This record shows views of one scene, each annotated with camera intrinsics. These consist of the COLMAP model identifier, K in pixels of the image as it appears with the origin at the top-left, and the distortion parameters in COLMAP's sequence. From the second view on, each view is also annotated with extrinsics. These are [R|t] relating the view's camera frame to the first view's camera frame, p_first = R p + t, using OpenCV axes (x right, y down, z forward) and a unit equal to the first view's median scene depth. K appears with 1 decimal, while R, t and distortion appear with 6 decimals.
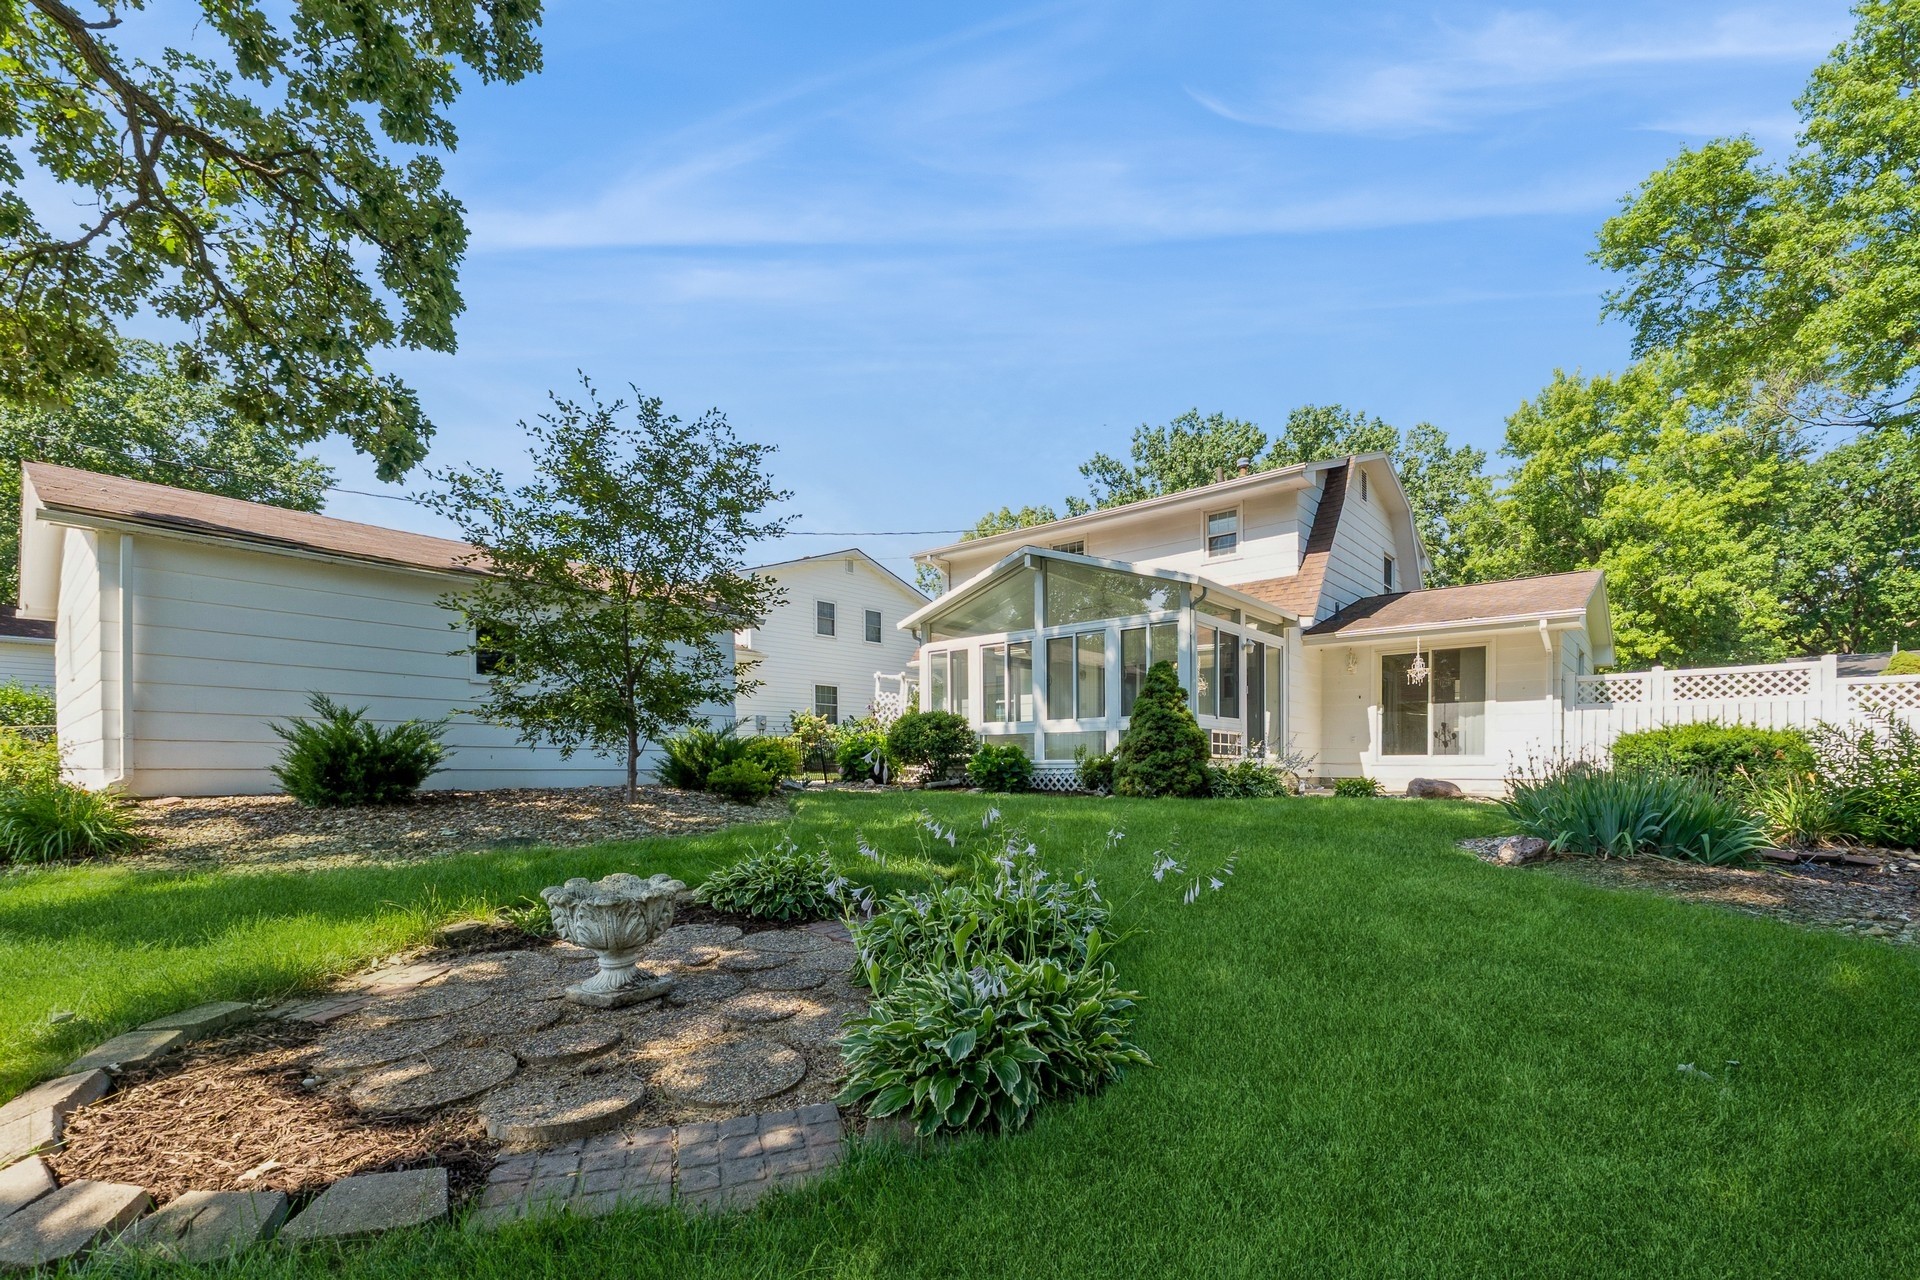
lens RADIAL K [[810.5, 0, 965.7], [0, 810.5, 635.8], [0, 0, 1]] dist [-0.015120, -0.000424]
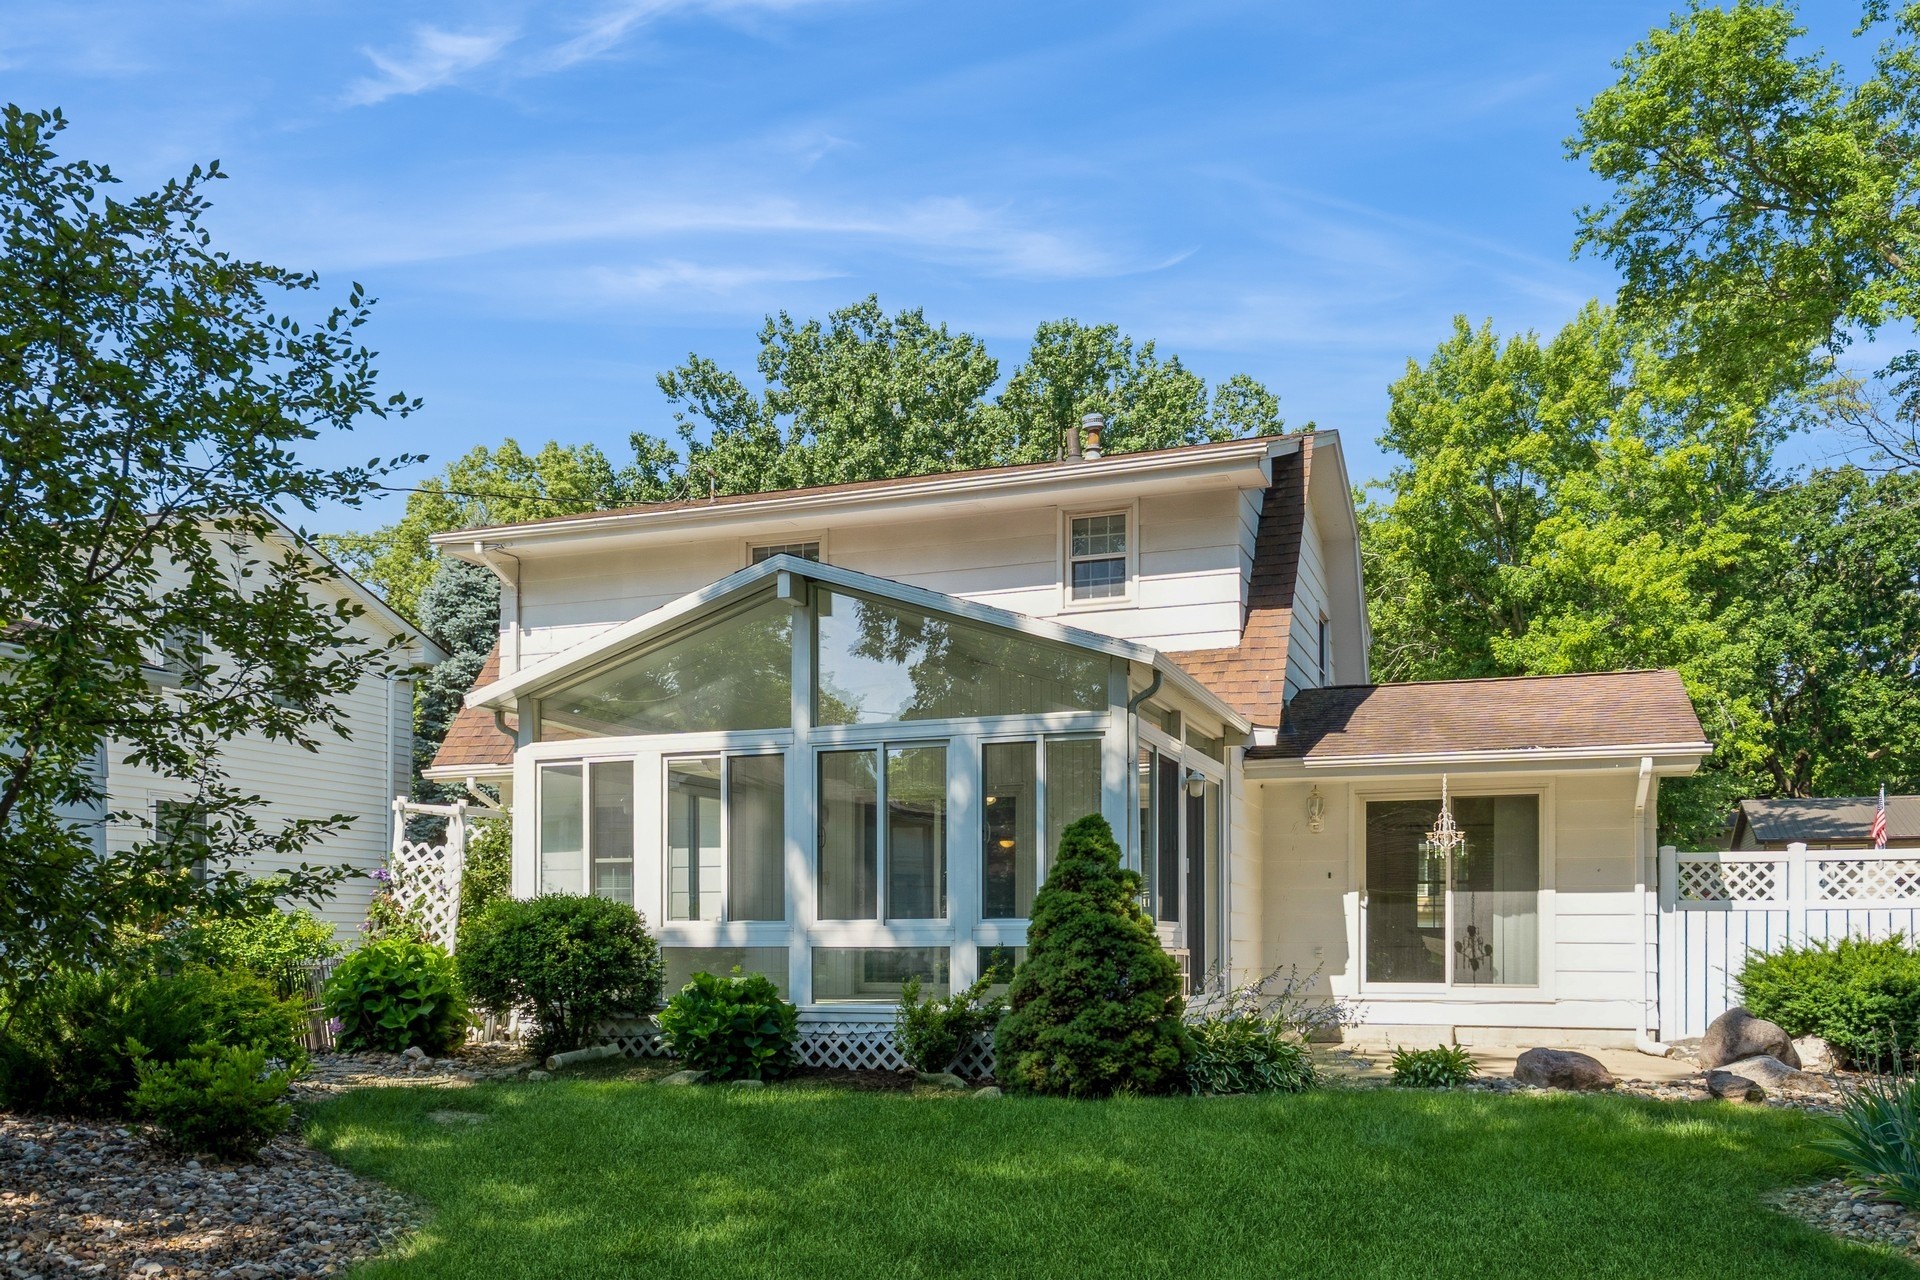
lens RADIAL K [[1543.0, 0, 959.4], [0, 1543.0, 707.2], [0, 0, 1]] dist [-0.000283, -0.003879]
pose [[0.939591, 0.054814, 0.337881, -0.098535], [-0.055236, 0.998438, -0.008371, -0.014072], [-0.337812, -0.010798, 0.941152, 0.077633]]
